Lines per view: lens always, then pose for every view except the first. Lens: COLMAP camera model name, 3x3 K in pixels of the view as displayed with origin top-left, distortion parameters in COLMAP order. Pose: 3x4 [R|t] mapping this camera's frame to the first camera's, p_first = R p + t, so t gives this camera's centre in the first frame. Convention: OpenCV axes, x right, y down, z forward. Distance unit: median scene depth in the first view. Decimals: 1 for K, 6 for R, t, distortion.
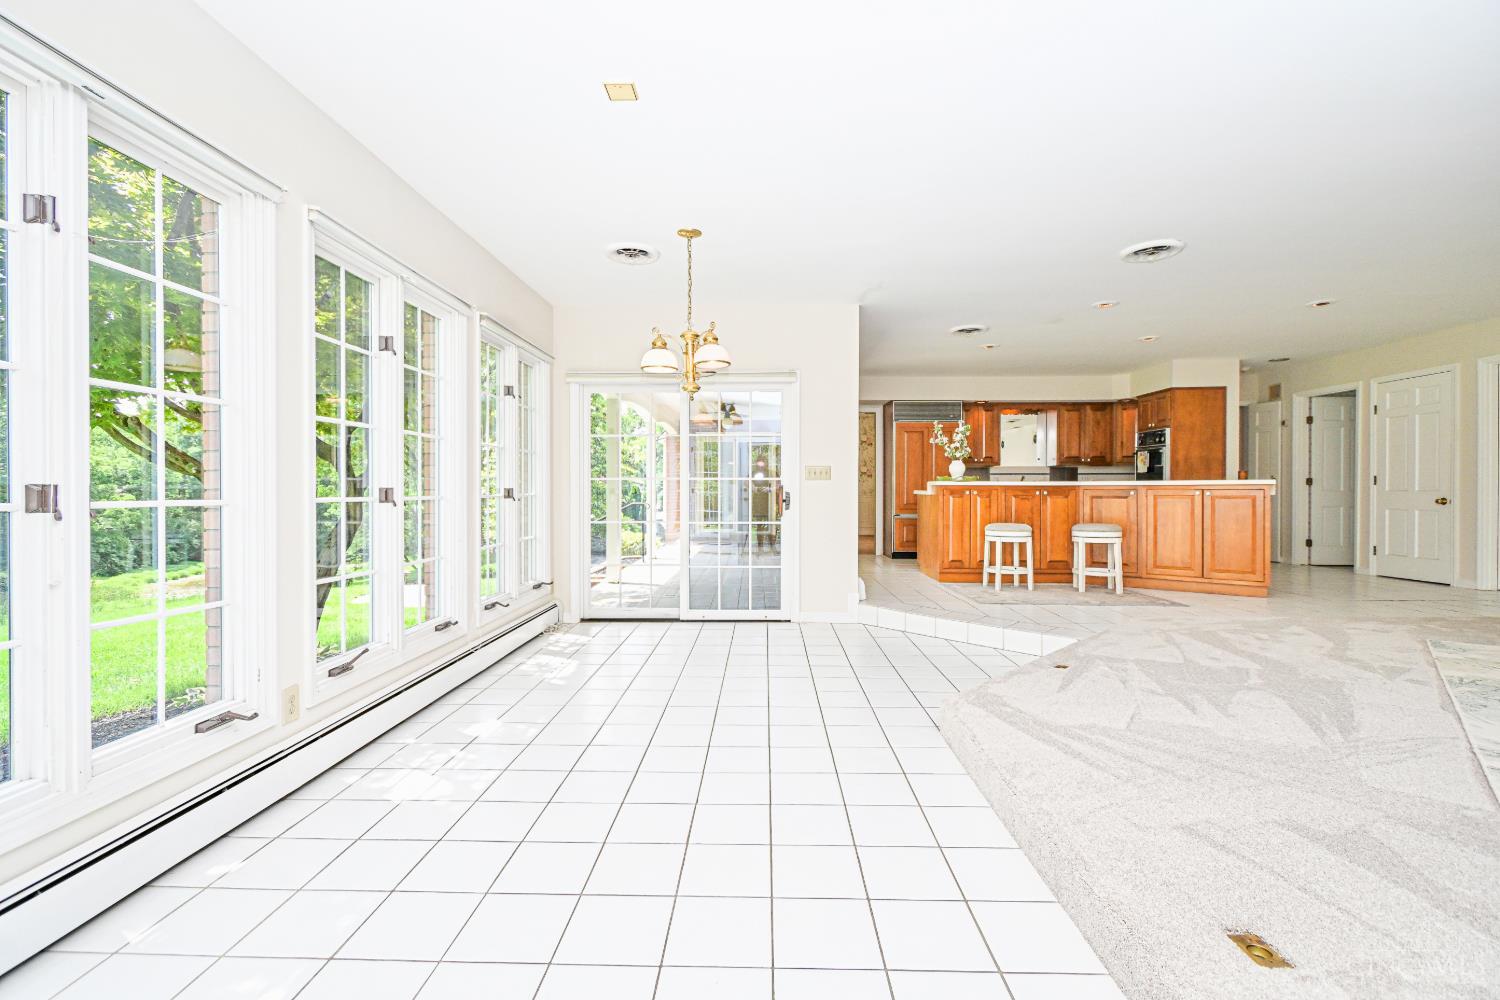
lens RADIAL K [[663.7, 0, 741.2], [0, 663.7, 495.8], [0, 0, 1]] dist [0.001521, -0.000035]
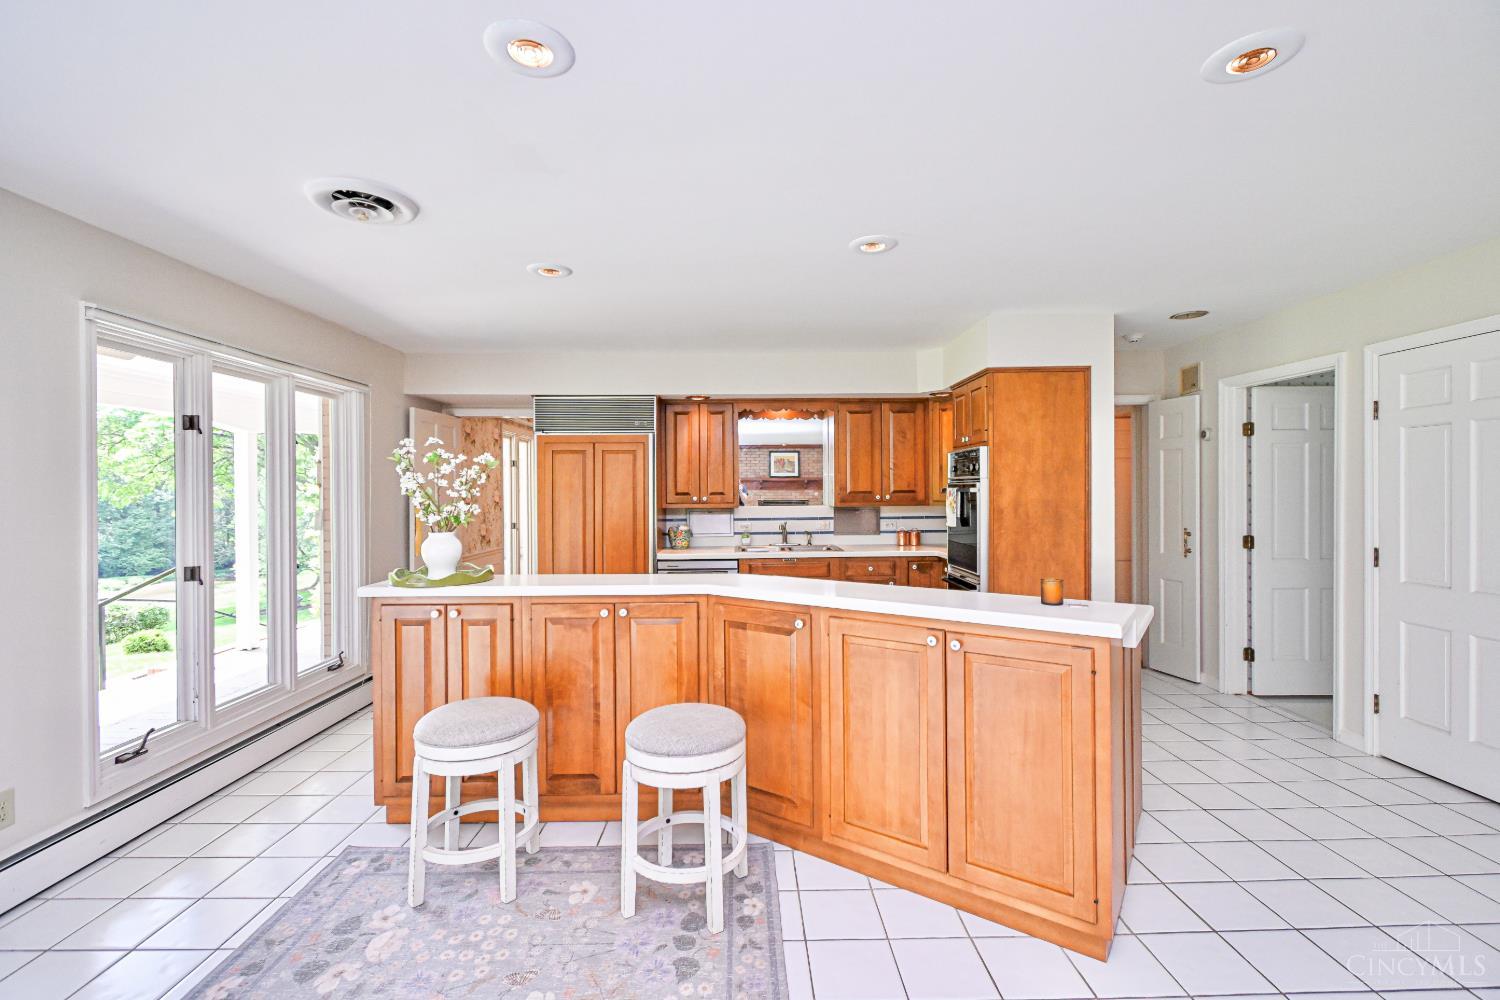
lens RADIAL K [[663.7, 0, 741.2], [0, 663.7, 495.8], [0, 0, 1]] dist [0.001521, -0.000035]
pose [[0.999311, -0.007455, 0.036369, 0.505485], [0.007450, 0.999972, 0.000287, -0.075502], [-0.036370, -0.000016, 0.999338, 0.566679]]
